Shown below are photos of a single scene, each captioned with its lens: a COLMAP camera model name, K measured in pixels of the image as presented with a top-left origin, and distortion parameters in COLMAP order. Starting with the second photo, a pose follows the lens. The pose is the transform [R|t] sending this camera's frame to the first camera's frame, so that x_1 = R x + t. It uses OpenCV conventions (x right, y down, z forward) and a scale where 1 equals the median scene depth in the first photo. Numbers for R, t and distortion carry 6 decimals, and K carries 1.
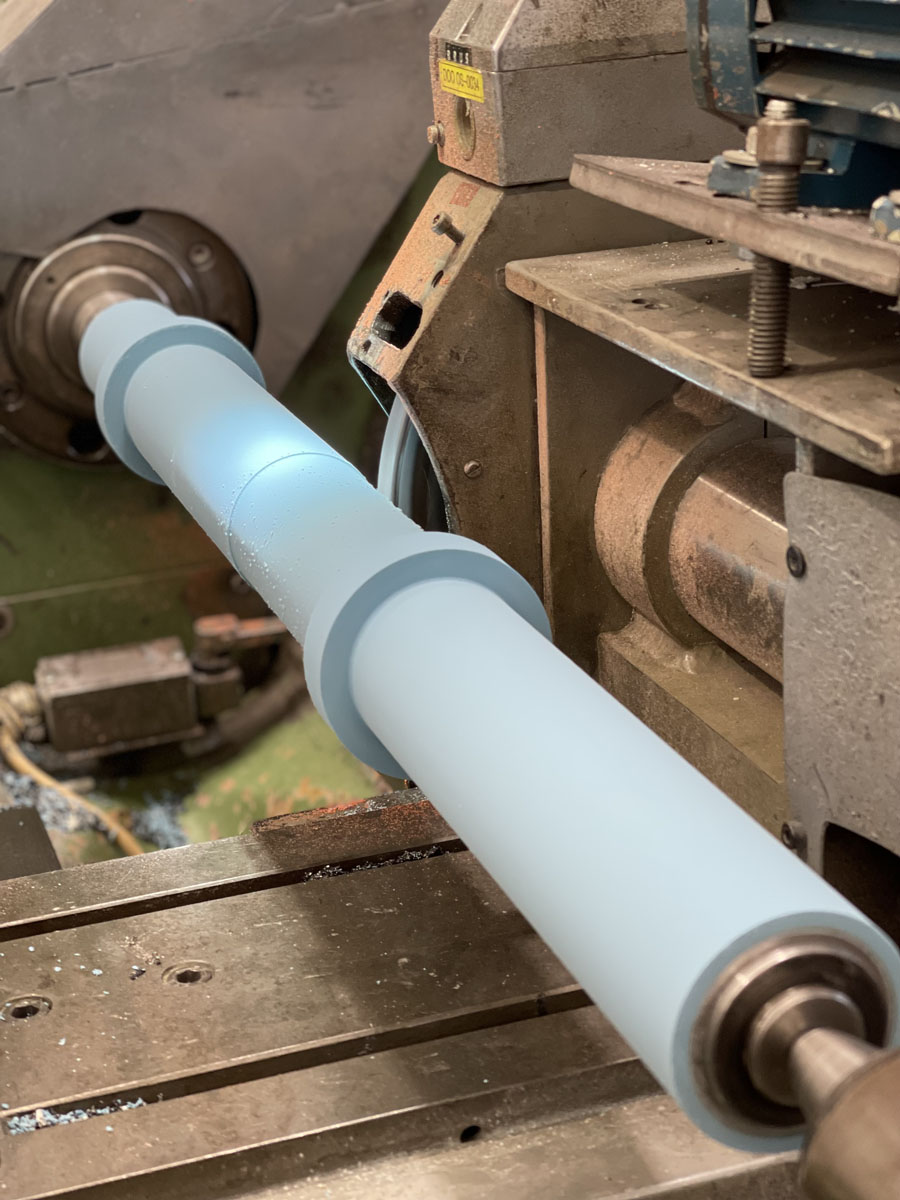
lens RADIAL K [[2223.9, 0, 450.0], [0, 2223.9, 600.0], [0, 0, 1]] dist [0.011296, 2.270019]
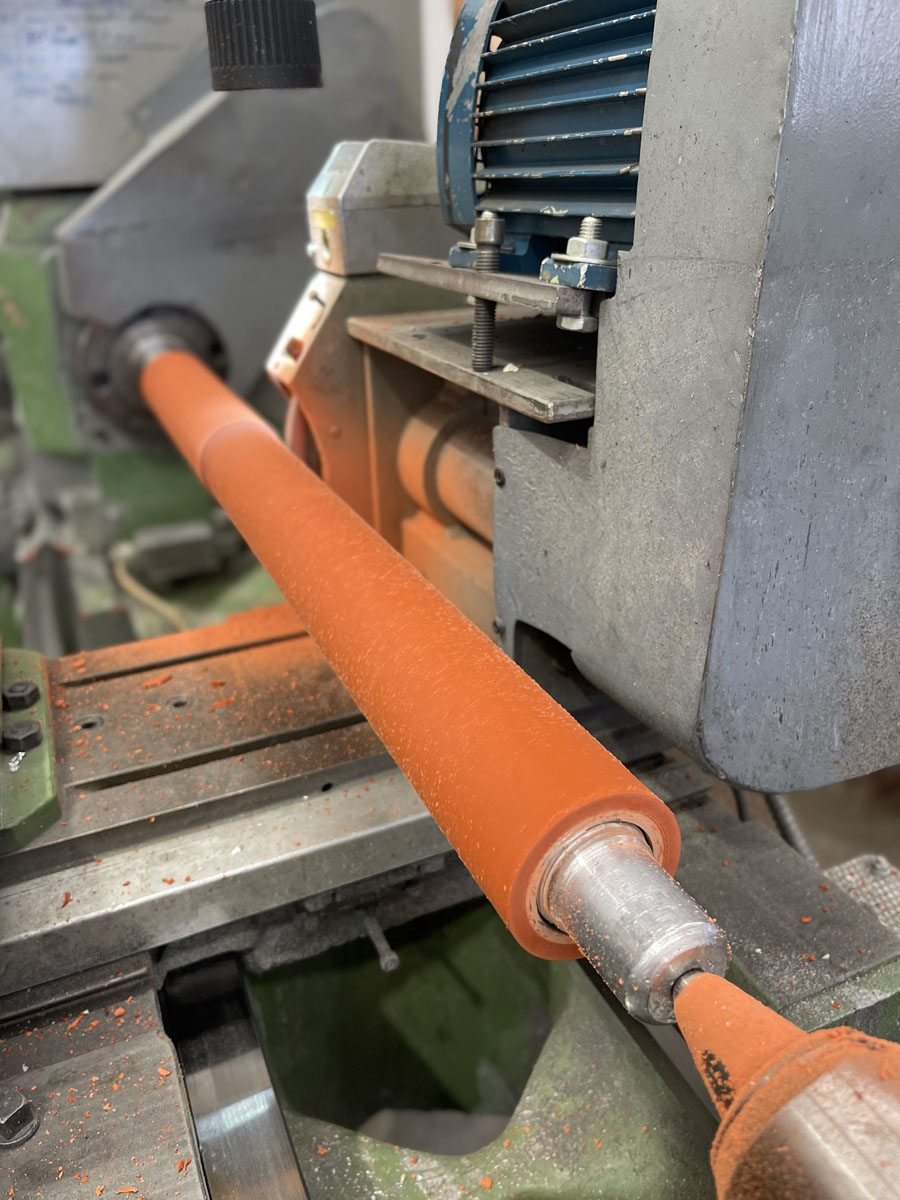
lens RADIAL K [[912.1, 0, 451.0], [0, 912.1, 632.1], [0, 0, 1]] dist [0.050459, 0.001533]
pose [[0.995879, -0.020725, 0.088288, 0.047206], [0.008364, 0.990378, 0.138135, 0.004075], [-0.090302, -0.136827, 0.986470, 0.252865]]
